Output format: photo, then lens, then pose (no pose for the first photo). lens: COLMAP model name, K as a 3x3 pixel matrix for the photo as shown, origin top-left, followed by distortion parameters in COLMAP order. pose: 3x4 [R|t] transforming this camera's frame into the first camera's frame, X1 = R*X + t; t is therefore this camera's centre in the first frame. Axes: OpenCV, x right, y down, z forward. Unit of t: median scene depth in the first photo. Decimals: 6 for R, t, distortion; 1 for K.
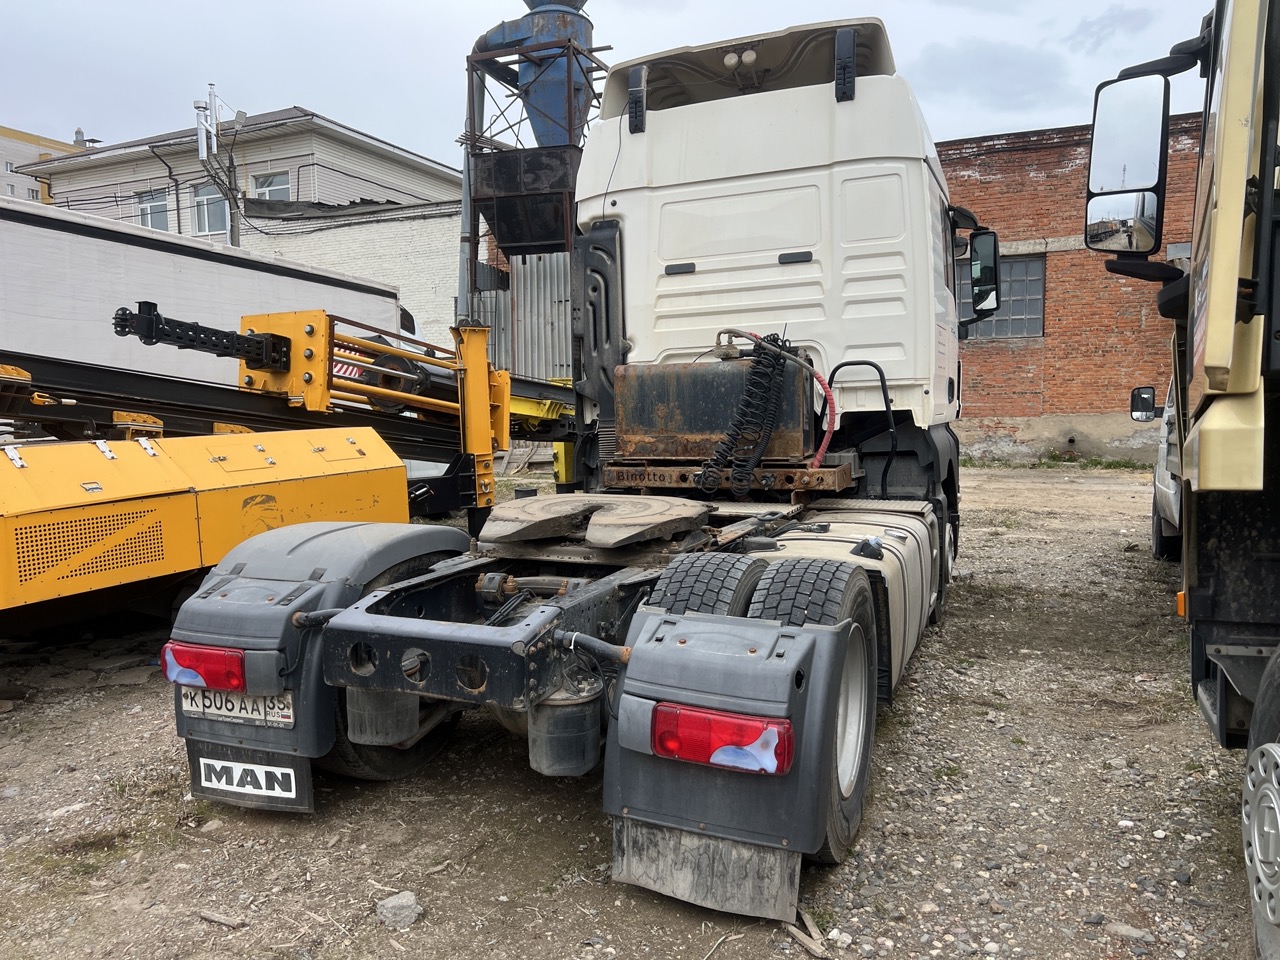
lens RADIAL K [[964.3, 0, 642.6], [0, 964.3, 483.9], [0, 0, 1]] dist [0.050753, -0.056431]
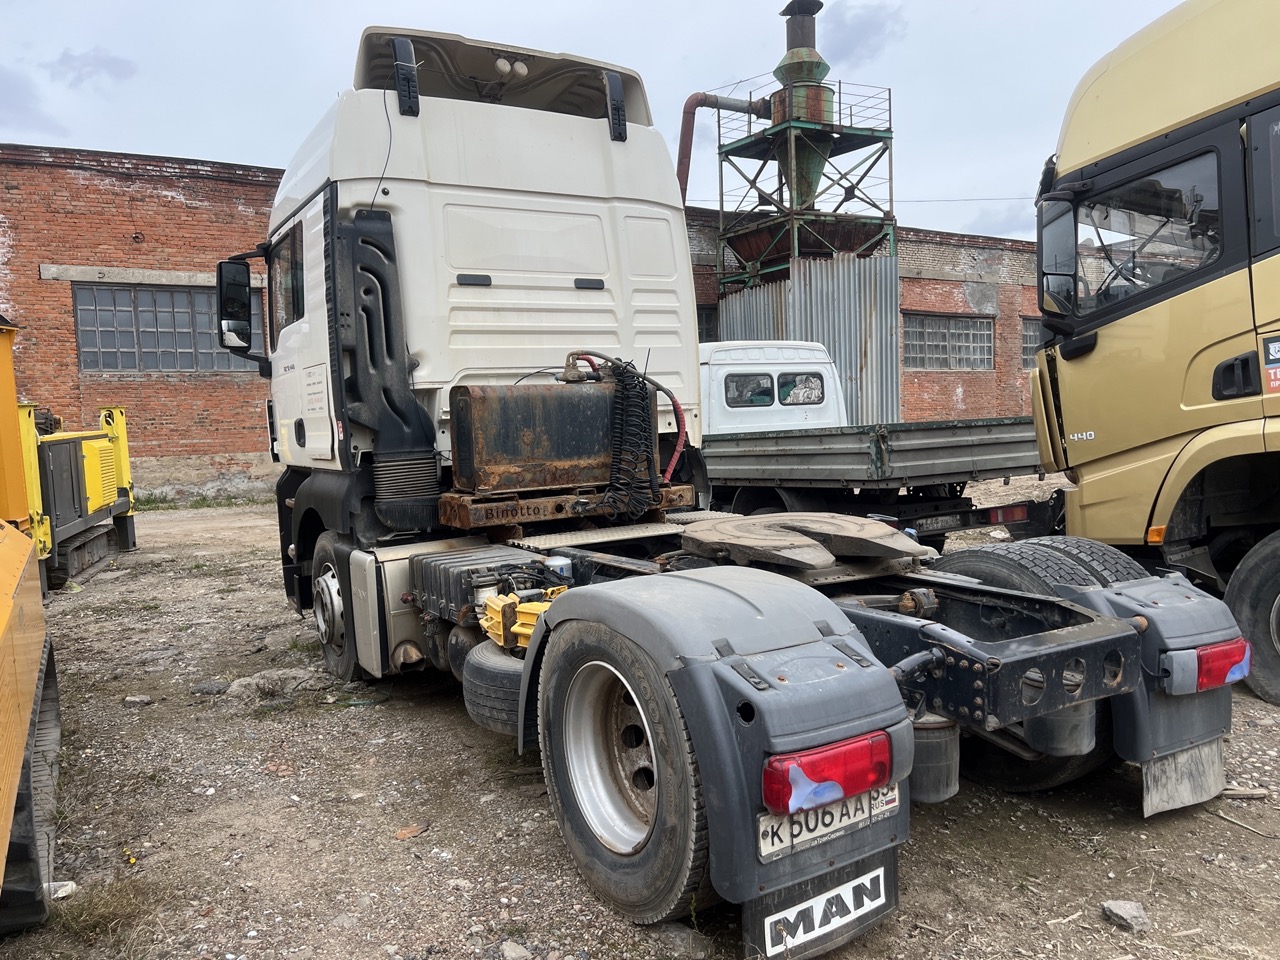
lens RADIAL K [[964.3, 0, 642.6], [0, 964.3, 483.9], [0, 0, 1]] dist [0.050753, -0.056431]
pose [[0.565890, -0.060115, 0.822286, -0.661850], [0.093181, 0.995612, 0.008660, -0.029742], [-0.819198, 0.071721, 0.569009, 0.401585]]
